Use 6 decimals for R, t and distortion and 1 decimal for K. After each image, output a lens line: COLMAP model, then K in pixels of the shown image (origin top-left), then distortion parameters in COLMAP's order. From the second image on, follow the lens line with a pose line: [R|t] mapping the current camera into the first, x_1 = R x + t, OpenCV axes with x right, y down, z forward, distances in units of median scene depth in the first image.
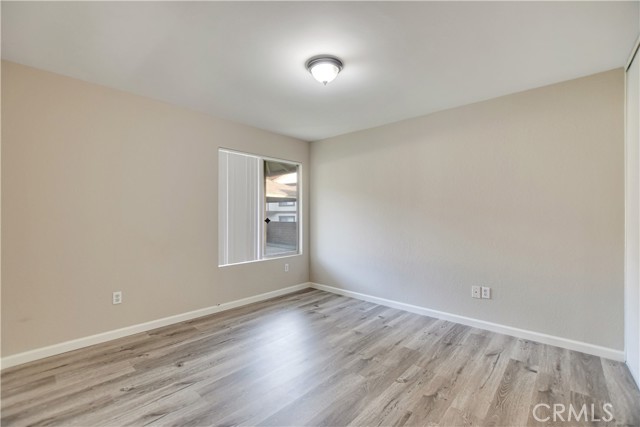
lens RADIAL K [[282.3, 0, 316.0], [0, 282.3, 216.3], [0, 0, 1]] dist [-0.016828, 0.002875]
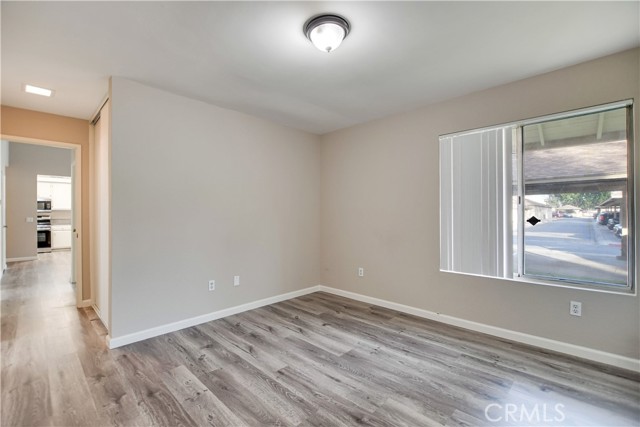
lens RADIAL K [[282.3, 0, 317.0], [0, 282.3, 211.7], [0, 0, 1]] dist [-0.016828, 0.002875]
pose [[-0.029215, -0.011871, -0.999503, 0.667775], [-0.004495, 0.999921, -0.011744, 0.007684], [0.999563, 0.004149, -0.029266, 0.778106]]
